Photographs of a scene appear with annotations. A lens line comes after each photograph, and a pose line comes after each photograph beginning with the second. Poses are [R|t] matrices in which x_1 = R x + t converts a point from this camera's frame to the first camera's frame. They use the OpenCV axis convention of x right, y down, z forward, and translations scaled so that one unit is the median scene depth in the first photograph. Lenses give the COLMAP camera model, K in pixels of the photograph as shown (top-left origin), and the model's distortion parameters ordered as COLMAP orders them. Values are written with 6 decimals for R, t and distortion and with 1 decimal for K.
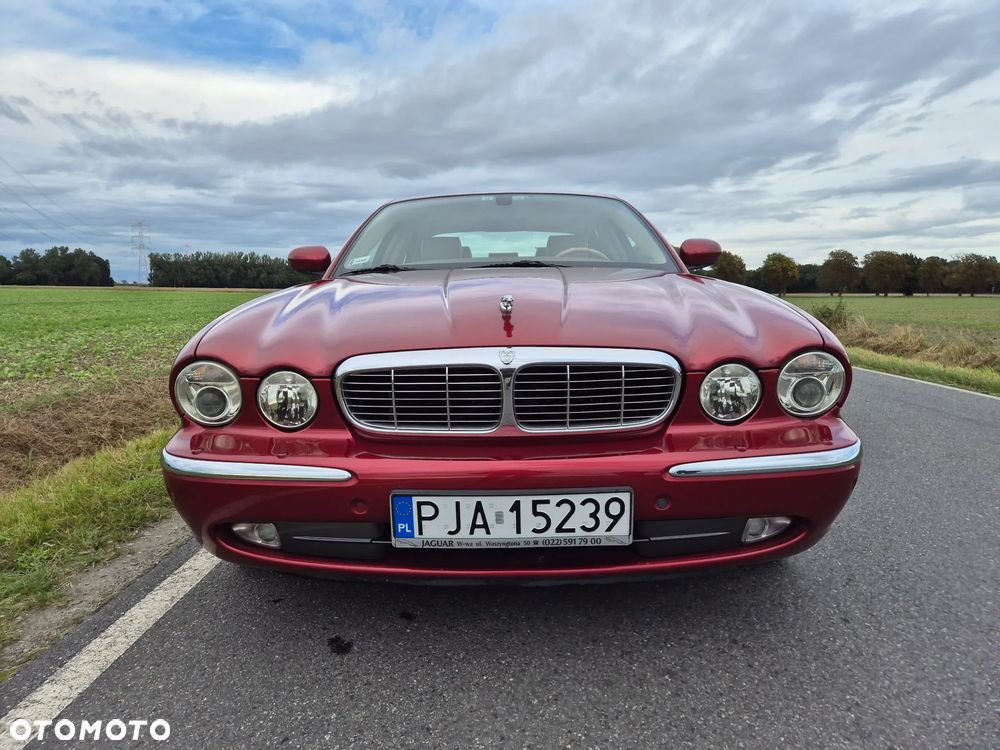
lens RADIAL K [[670.5, 0, 500.9], [0, 670.5, 368.4], [0, 0, 1]] dist [0.074199, -0.065109]
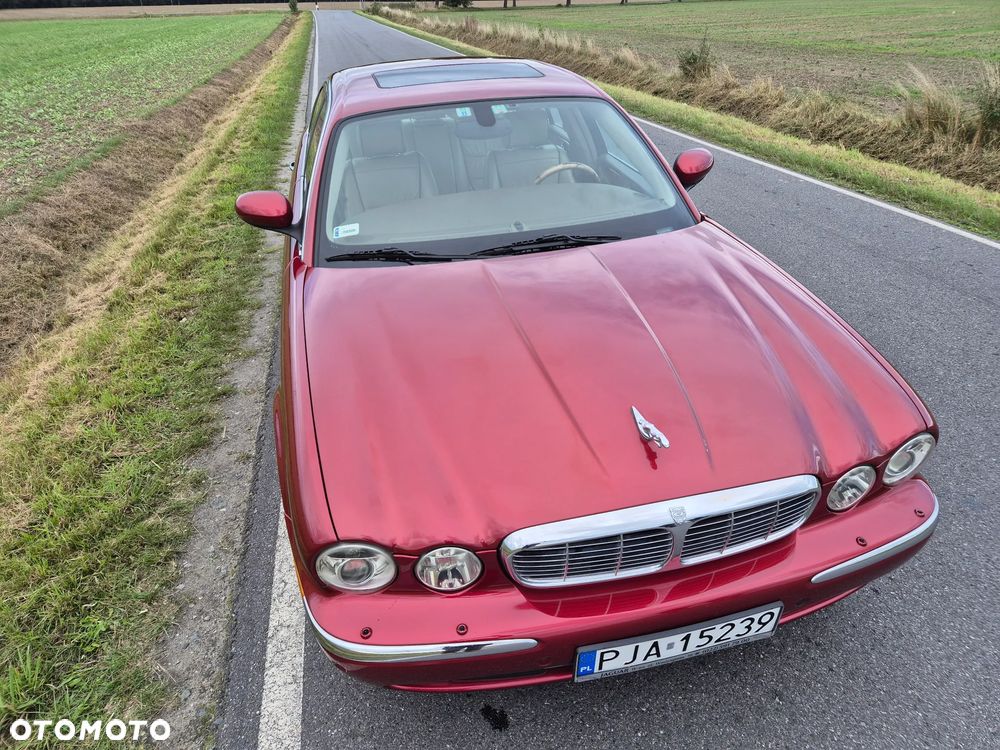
lens RADIAL K [[670.5, 0, 502.5], [0, 670.5, 374.5], [0, 0, 1]] dist [0.074199, -0.065109]
pose [[0.969858, -0.141237, 0.198565, -0.372023], [0.054171, 0.919467, 0.389417, -0.553303], [-0.237574, -0.366923, 0.899403, 0.197847]]
